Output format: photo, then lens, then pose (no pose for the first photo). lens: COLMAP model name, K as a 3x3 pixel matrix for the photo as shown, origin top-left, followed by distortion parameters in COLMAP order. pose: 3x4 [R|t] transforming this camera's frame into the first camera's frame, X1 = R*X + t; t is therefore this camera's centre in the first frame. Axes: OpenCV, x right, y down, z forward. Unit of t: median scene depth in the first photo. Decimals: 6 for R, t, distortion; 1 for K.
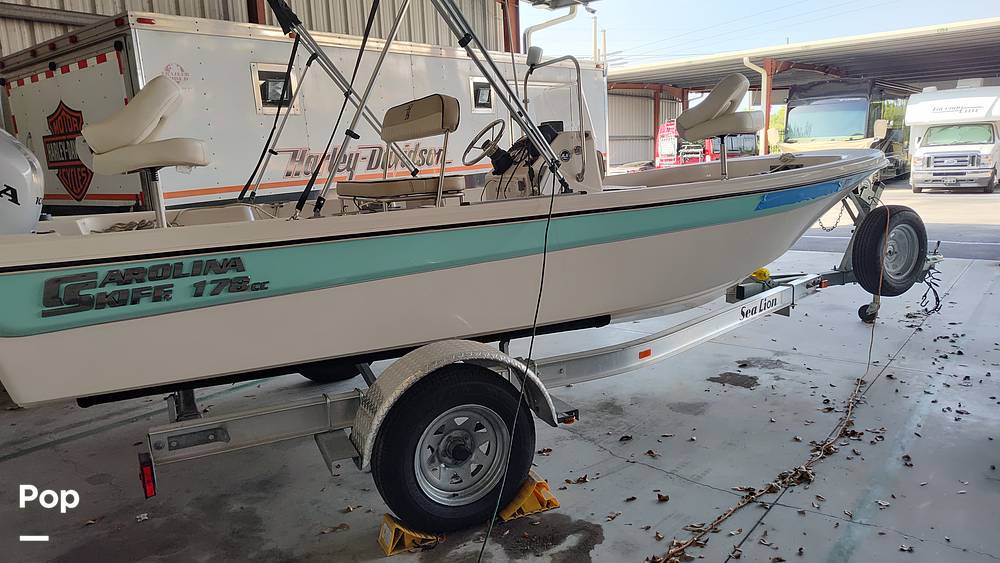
lens RADIAL K [[694.8, 0, 500.3], [0, 694.8, 280.3], [0, 0, 1]] dist [0.048790, -0.066863]
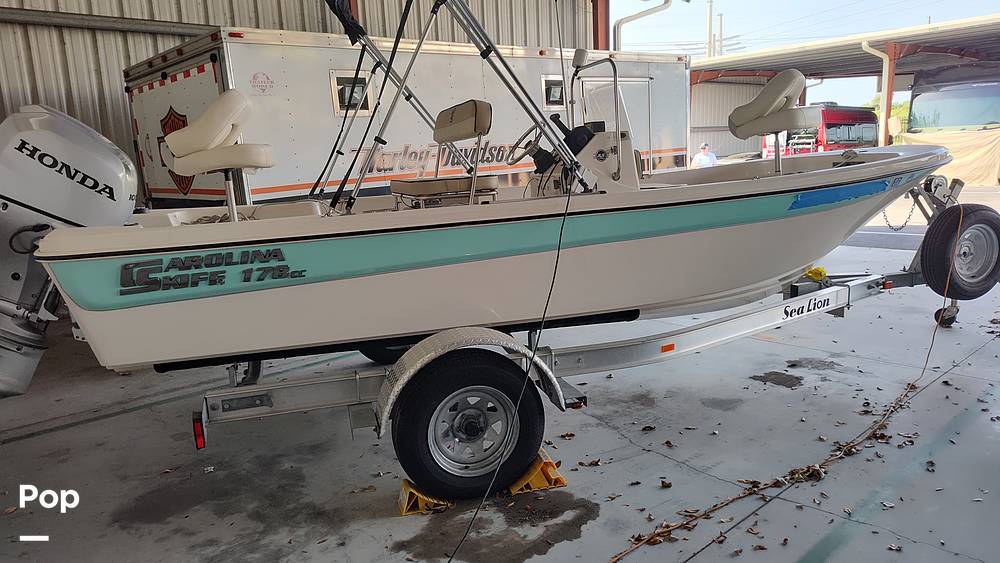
lens RADIAL K [[694.8, 0, 493.8], [0, 694.8, 285.9], [0, 0, 1]] dist [0.048790, -0.066863]
pose [[0.986746, 0.026033, -0.160168, 0.121466], [-0.022899, 0.999509, 0.021381, -0.003142], [0.160646, -0.017430, 0.986858, -0.064602]]
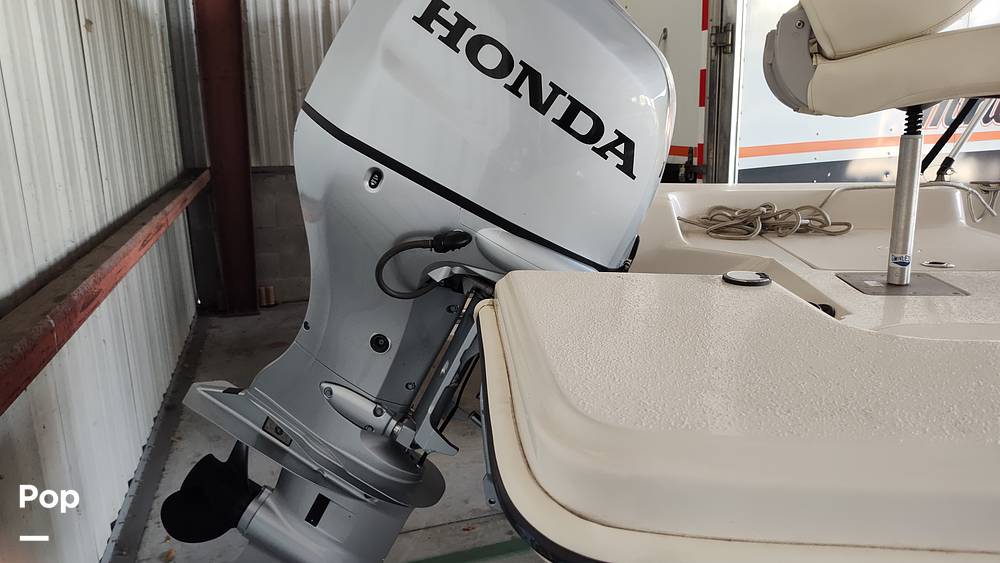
lens RADIAL K [[694.8, 0, 502.2], [0, 694.8, 285.0], [0, 0, 1]] dist [0.048790, -0.066863]
pose [[0.846818, 0.157944, -0.507891, -0.446966], [-0.116422, 0.986779, 0.112755, -0.069650], [0.518985, -0.036353, 0.854010, 0.499293]]
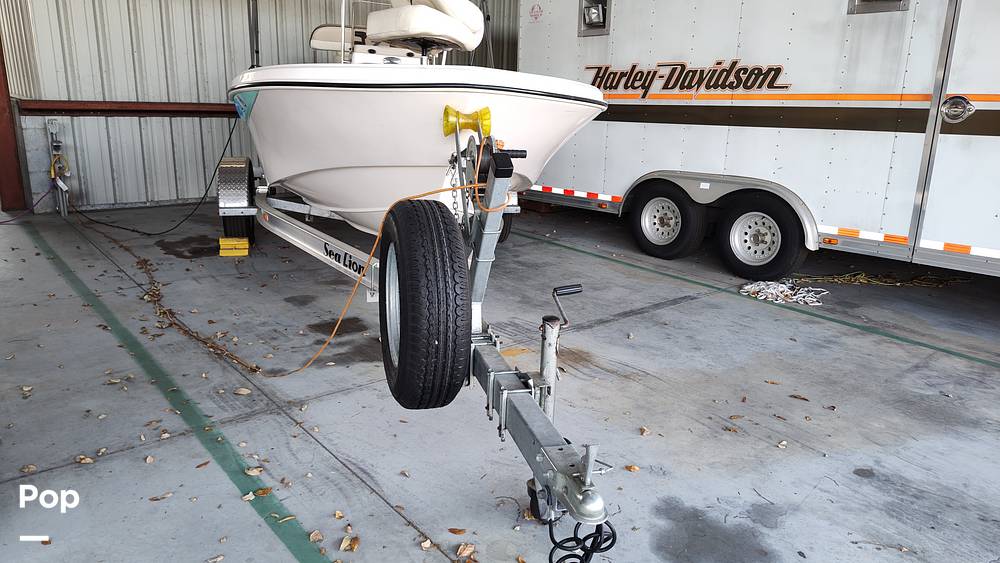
lens RADIAL K [[694.8, 0, 500.5], [0, 694.8, 290.1], [0, 0, 1]] dist [0.048790, -0.066863]
pose [[-0.200547, 0.298999, -0.932942, 1.492445], [-0.196181, 0.920743, 0.337260, -0.326529], [0.959841, 0.250662, -0.125994, 1.726435]]
